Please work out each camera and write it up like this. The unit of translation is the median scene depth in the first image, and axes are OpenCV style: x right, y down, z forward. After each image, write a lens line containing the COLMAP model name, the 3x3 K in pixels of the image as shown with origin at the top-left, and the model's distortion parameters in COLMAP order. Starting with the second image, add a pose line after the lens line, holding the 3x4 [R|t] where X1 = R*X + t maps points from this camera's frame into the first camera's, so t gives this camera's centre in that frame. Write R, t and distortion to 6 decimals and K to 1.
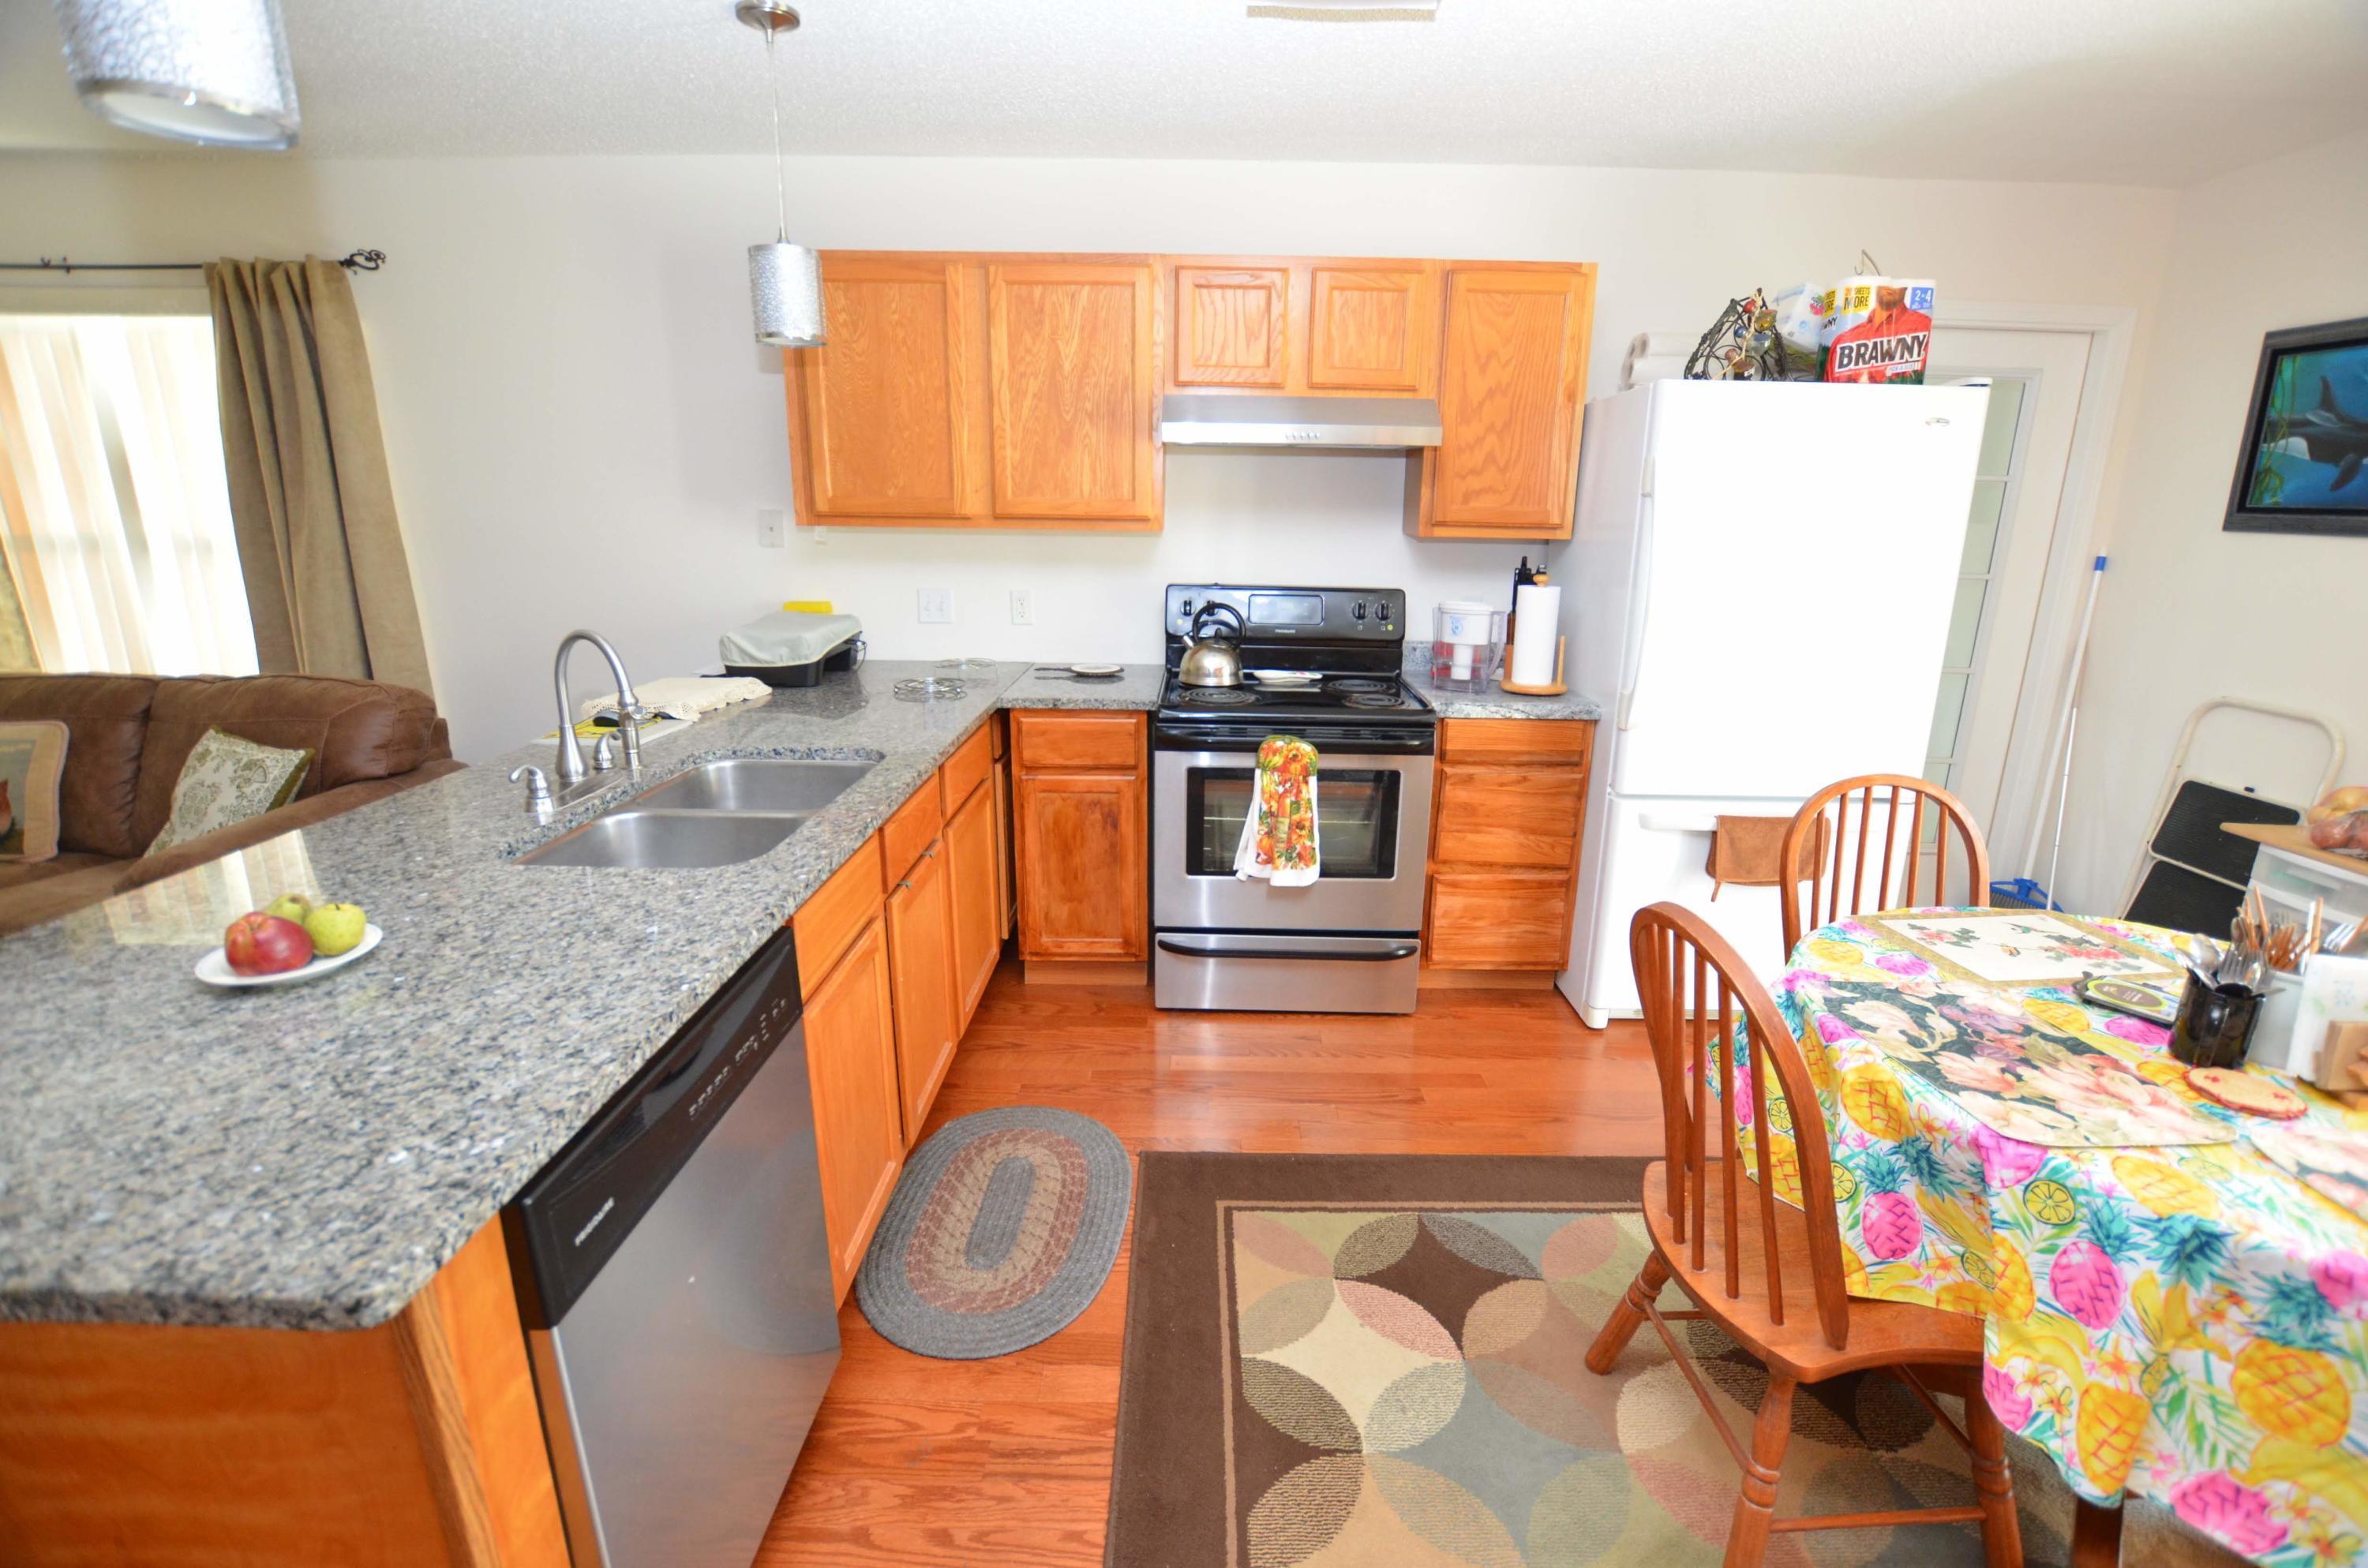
lens RADIAL K [[1040.1, 0, 1200.1], [0, 1040.1, 782.1], [0, 0, 1]] dist [-0.036413, 0.006375]
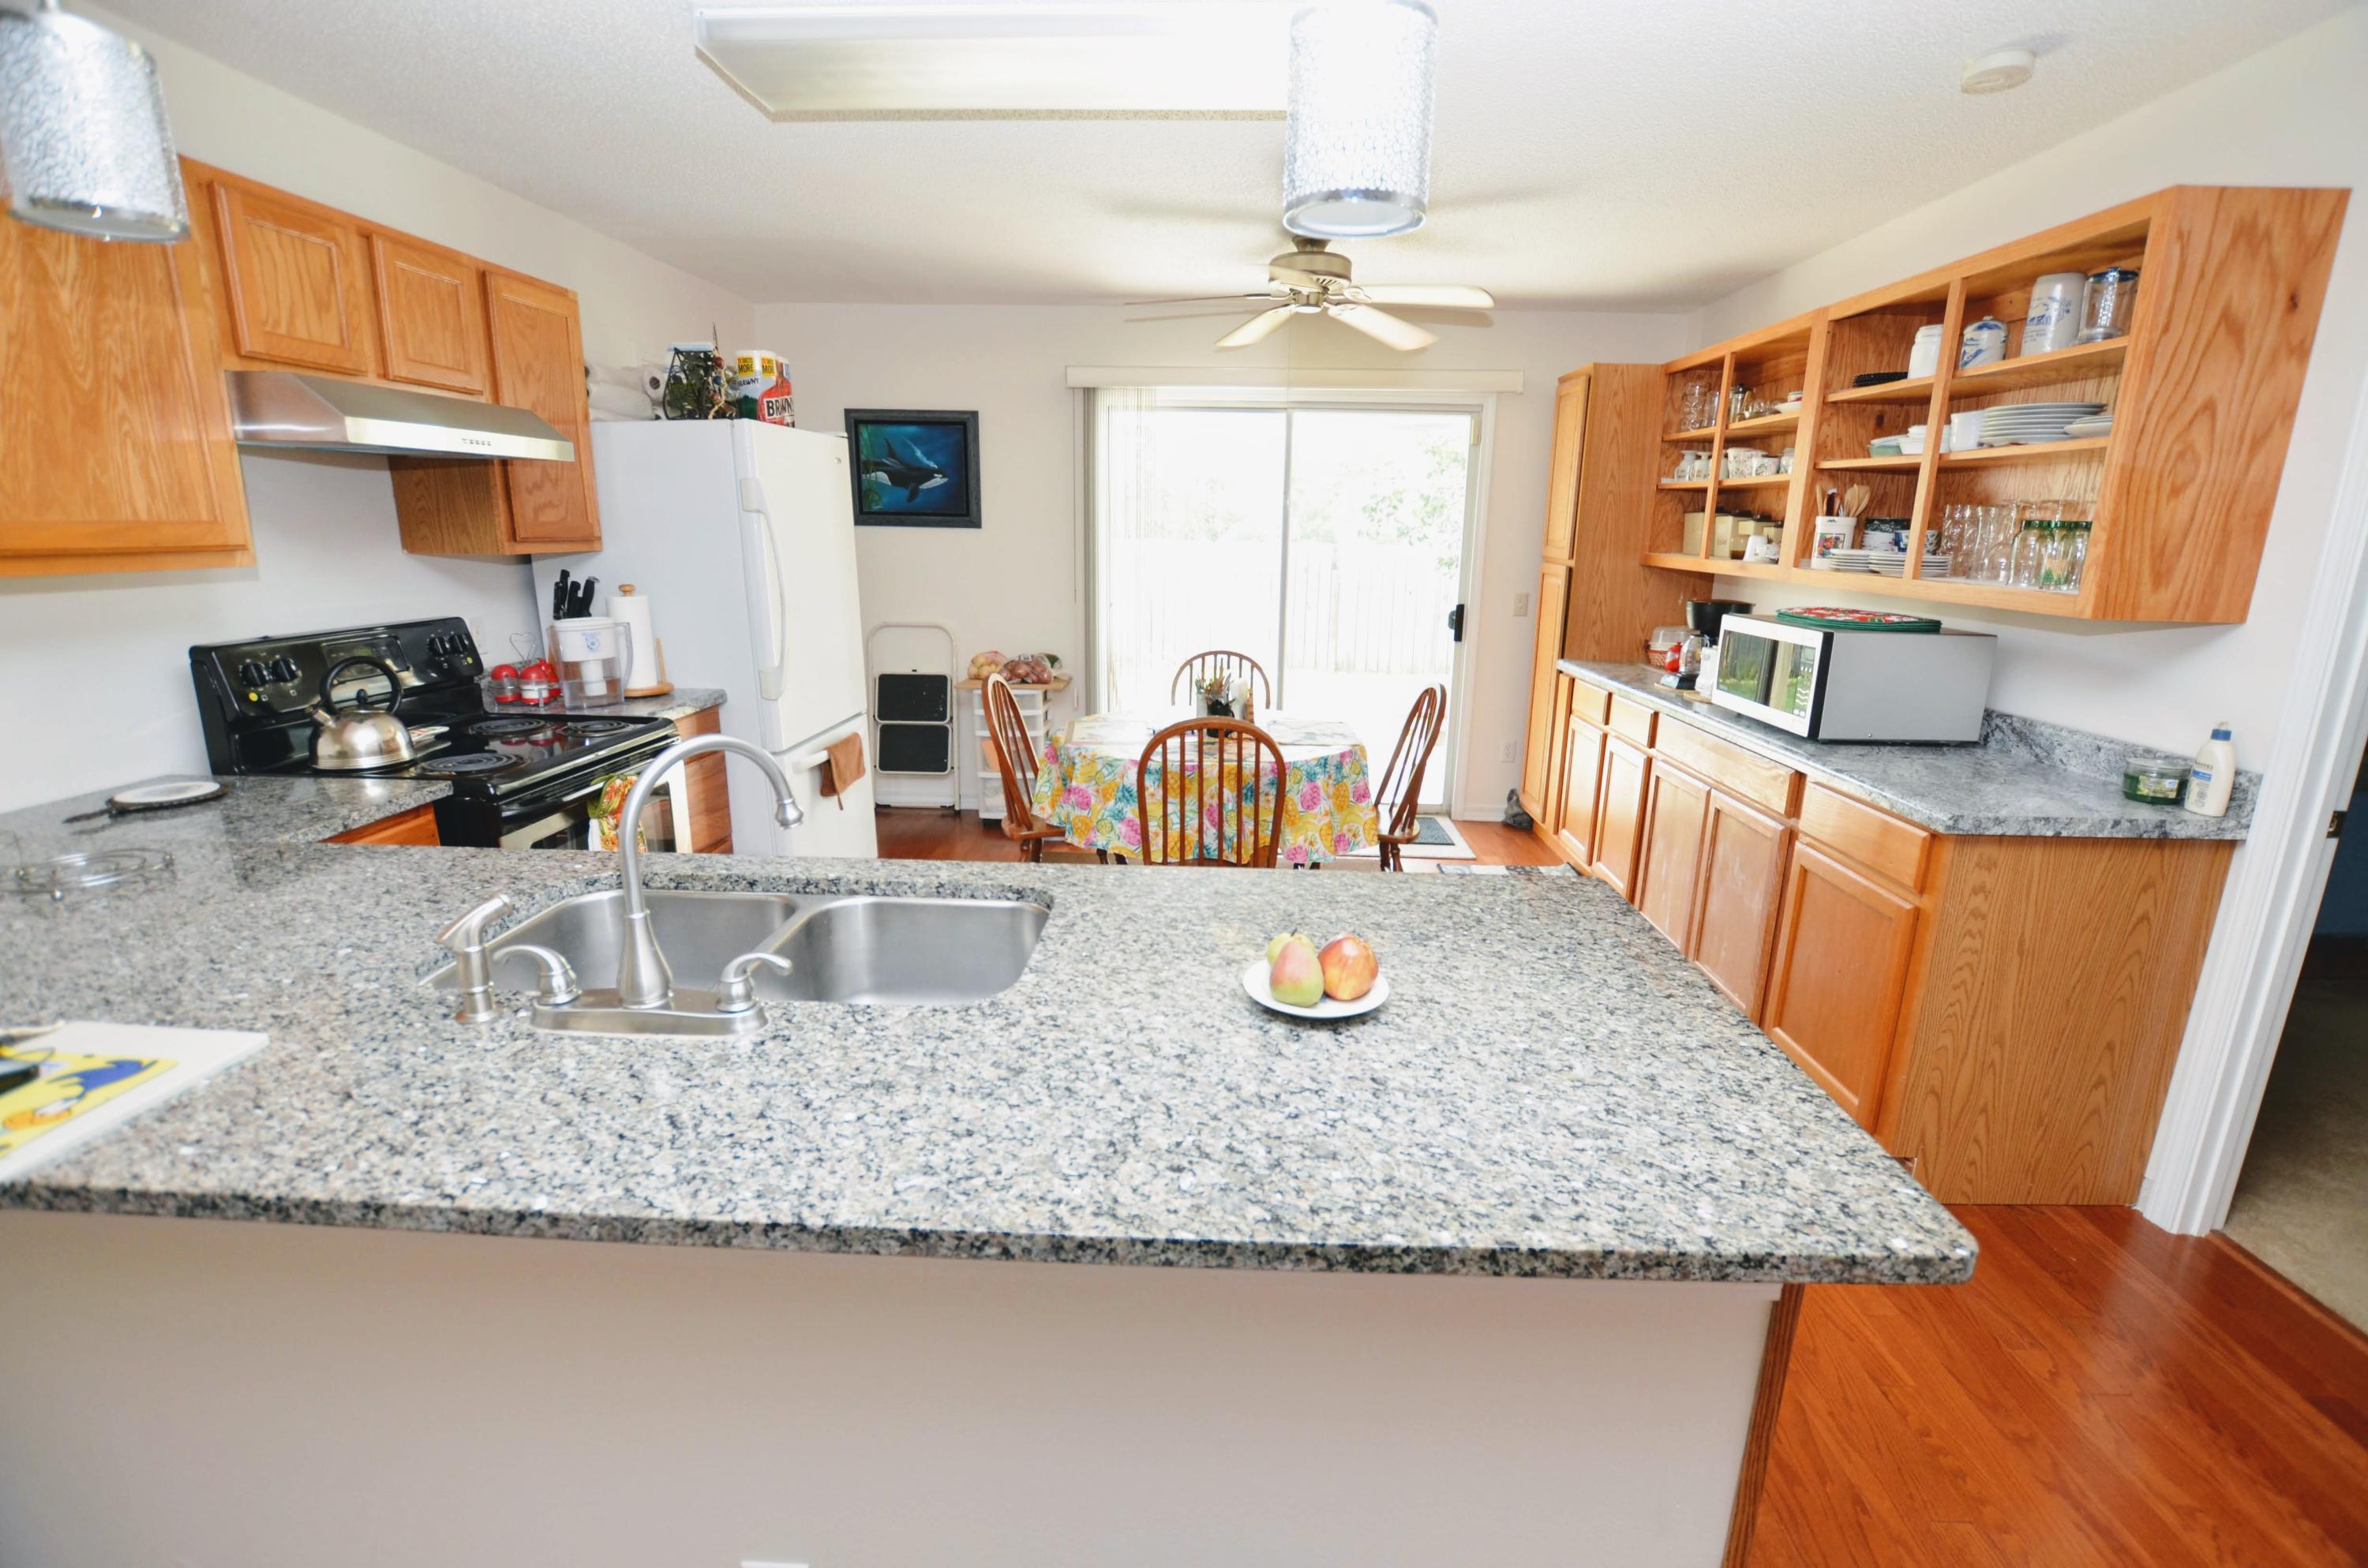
lens RADIAL K [[1040.1, 0, 1200.1], [0, 1040.1, 782.1], [0, 0, 1]] dist [-0.036413, 0.006375]
pose [[0.028939, -0.254597, 0.966614, -0.768337], [0.245072, 0.939312, 0.240069, -0.125346], [-0.969073, 0.229943, 0.089577, 0.401914]]
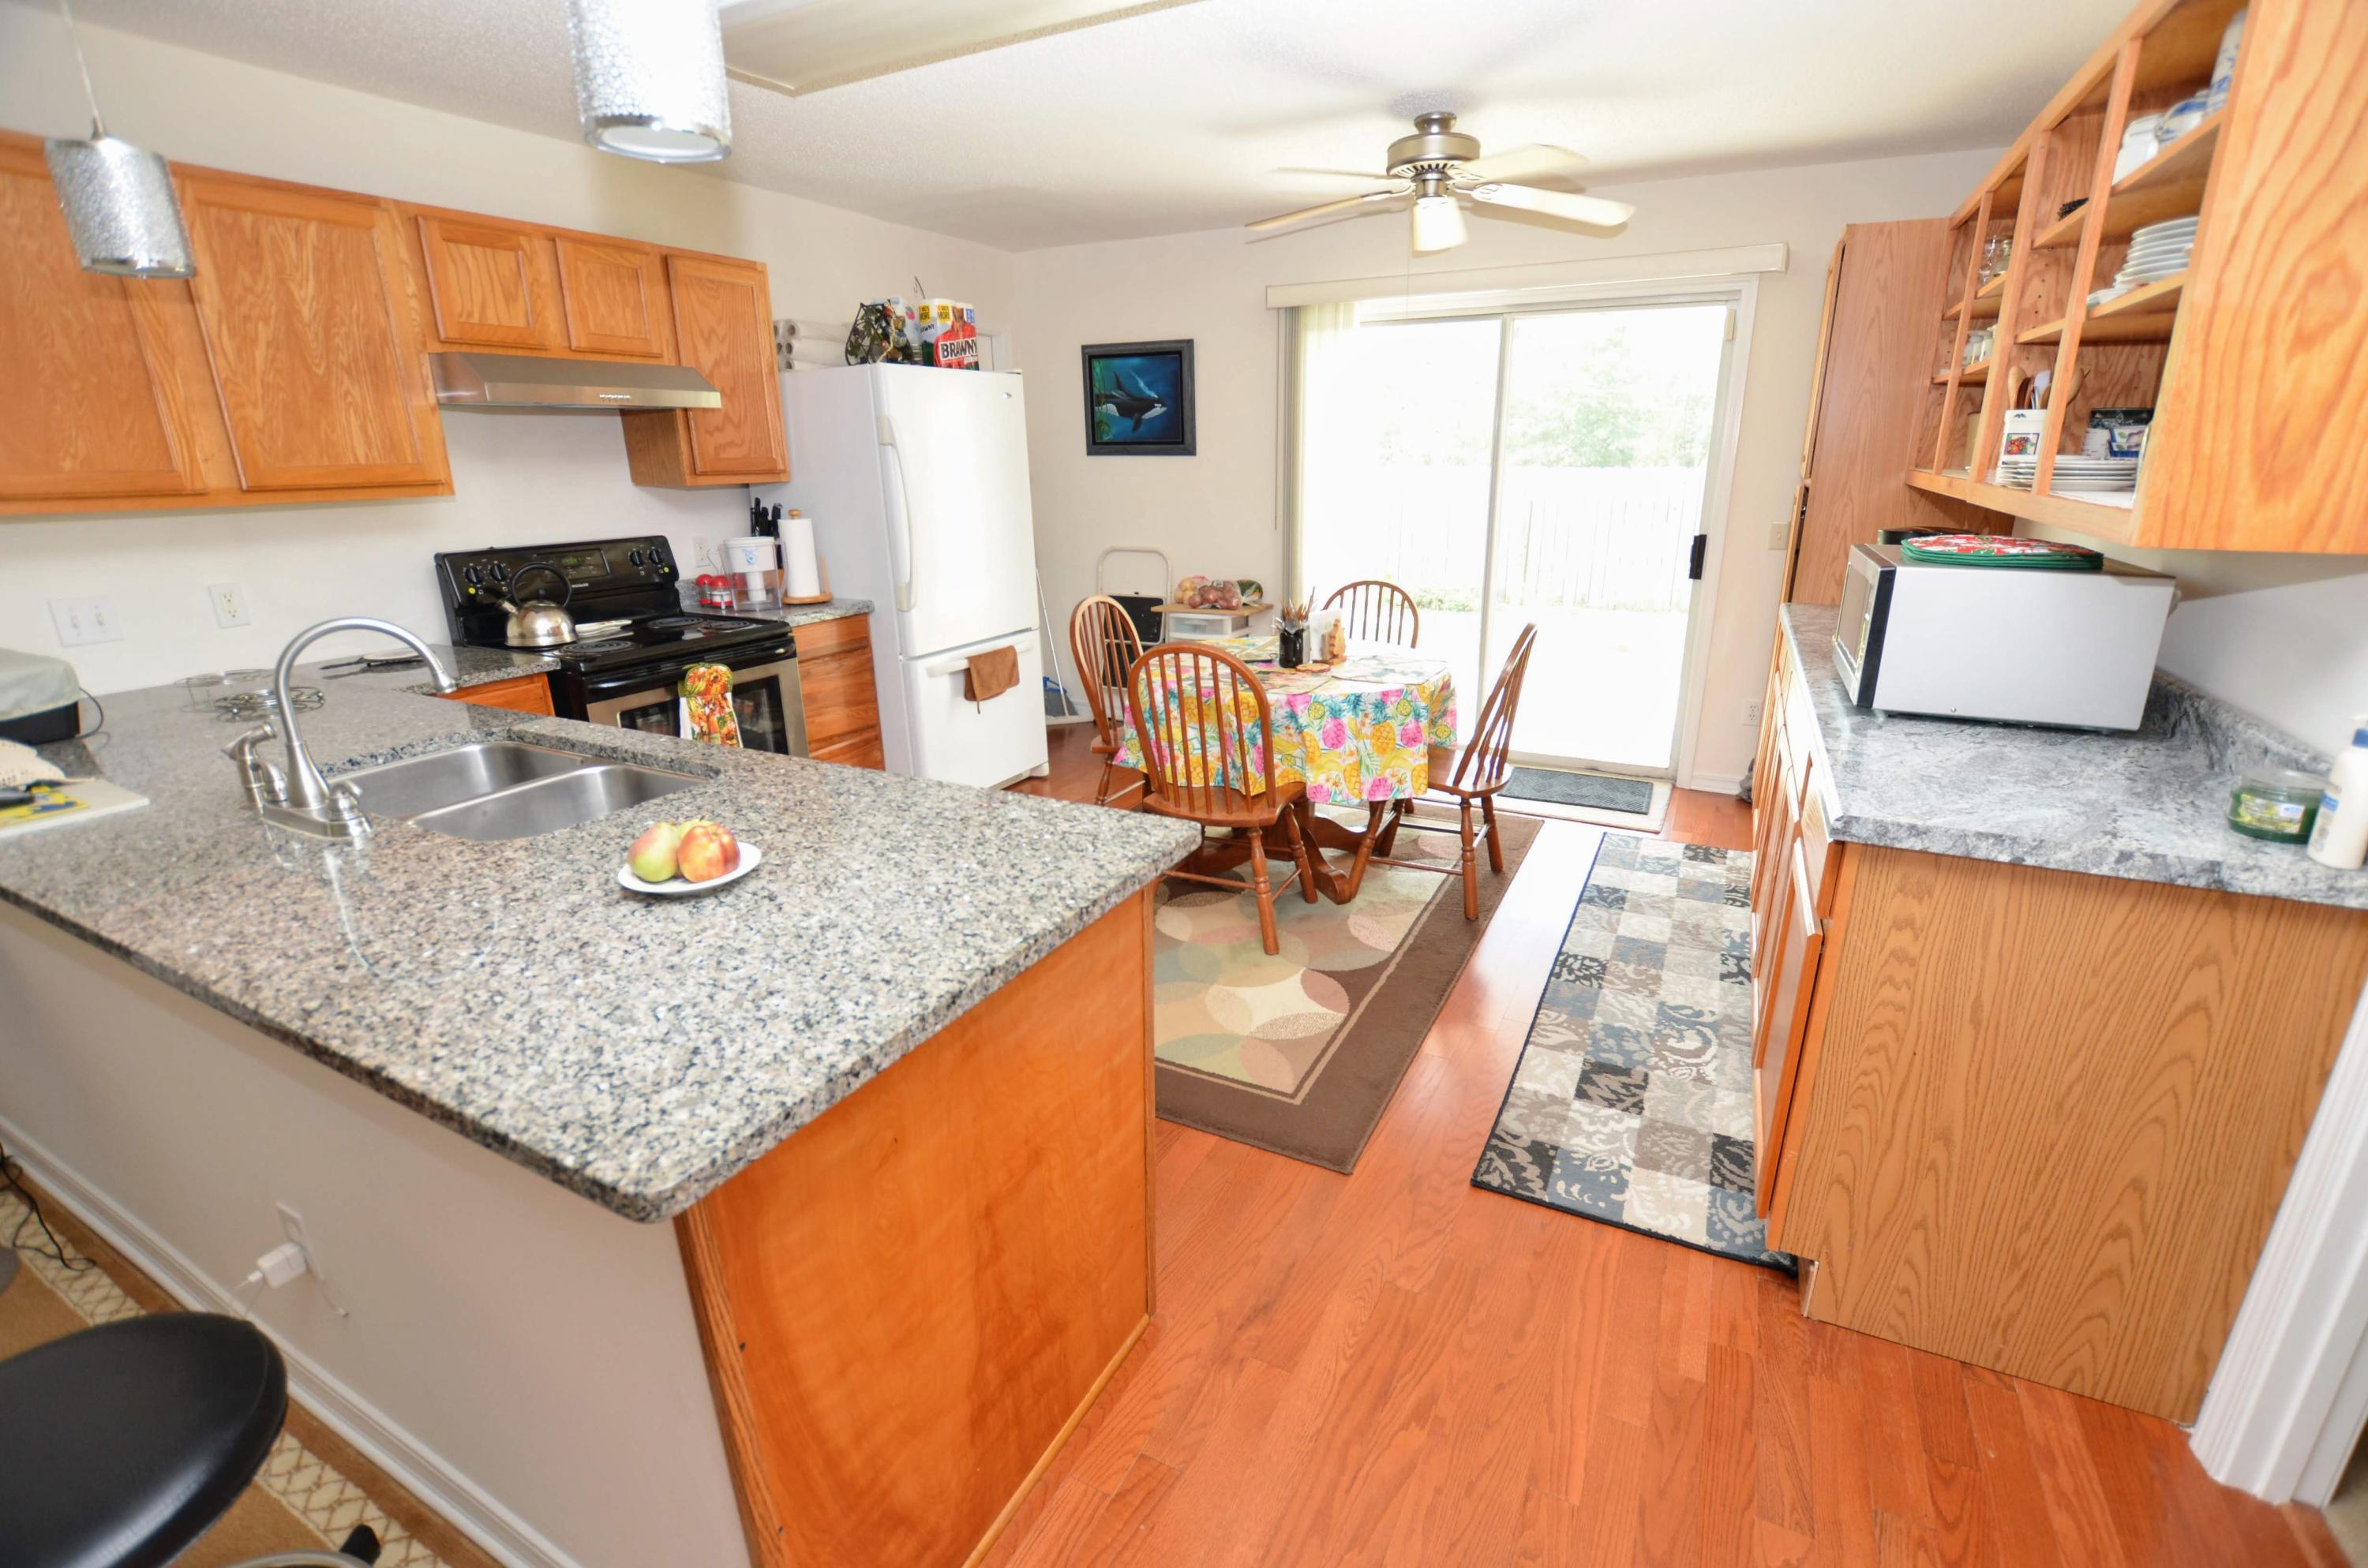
lens RADIAL K [[1040.1, 0, 1200.1], [0, 1040.1, 782.1], [0, 0, 1]] dist [-0.036413, 0.006375]
pose [[0.450977, -0.288345, 0.844676, -0.653120], [0.249100, 0.949435, 0.191110, 0.000518], [-0.857070, 0.124223, 0.499999, -0.026825]]
